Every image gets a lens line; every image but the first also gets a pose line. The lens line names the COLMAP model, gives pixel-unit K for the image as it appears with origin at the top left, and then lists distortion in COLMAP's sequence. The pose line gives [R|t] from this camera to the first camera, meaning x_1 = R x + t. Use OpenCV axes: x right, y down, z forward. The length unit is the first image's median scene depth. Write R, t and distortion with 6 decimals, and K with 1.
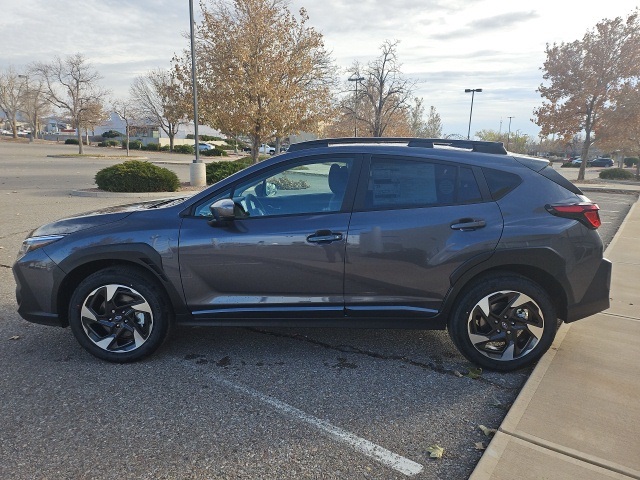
lens RADIAL K [[459.0, 0, 320.0], [0, 459.0, 240.0], [0, 0, 1]] dist [0.060299, -0.056451]
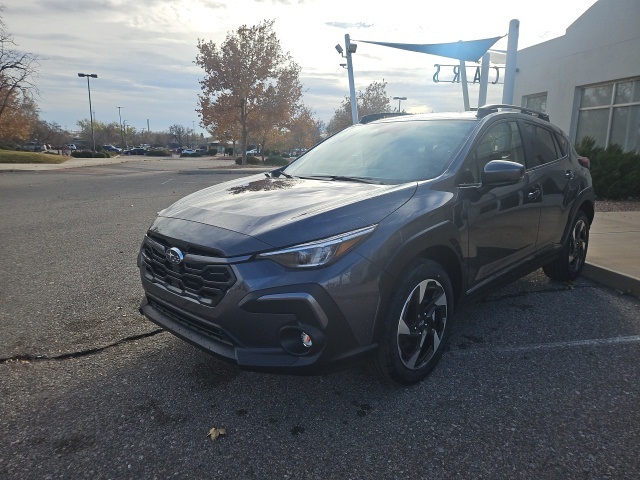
lens RADIAL K [[446.9, 0, 318.2], [0, 446.9, 241.7], [0, 0, 1]] dist [0.059725, -0.080014]
pose [[0.675901, -0.161306, 0.719123, -1.060851], [0.140705, 0.986049, 0.088931, -0.055437], [-0.723436, 0.041075, 0.689169, 0.598703]]
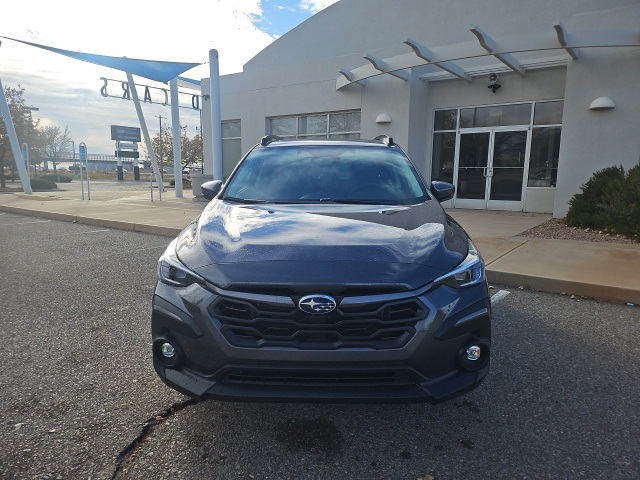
lens RADIAL K [[446.9, 0, 318.2], [0, 446.9, 241.7], [0, 0, 1]] dist [0.059725, -0.080014]
pose [[-0.015568, -0.173641, 0.984686, -1.268144], [0.172983, 0.969488, 0.173696, -0.183633], [-0.984802, 0.173038, 0.014944, 1.242084]]
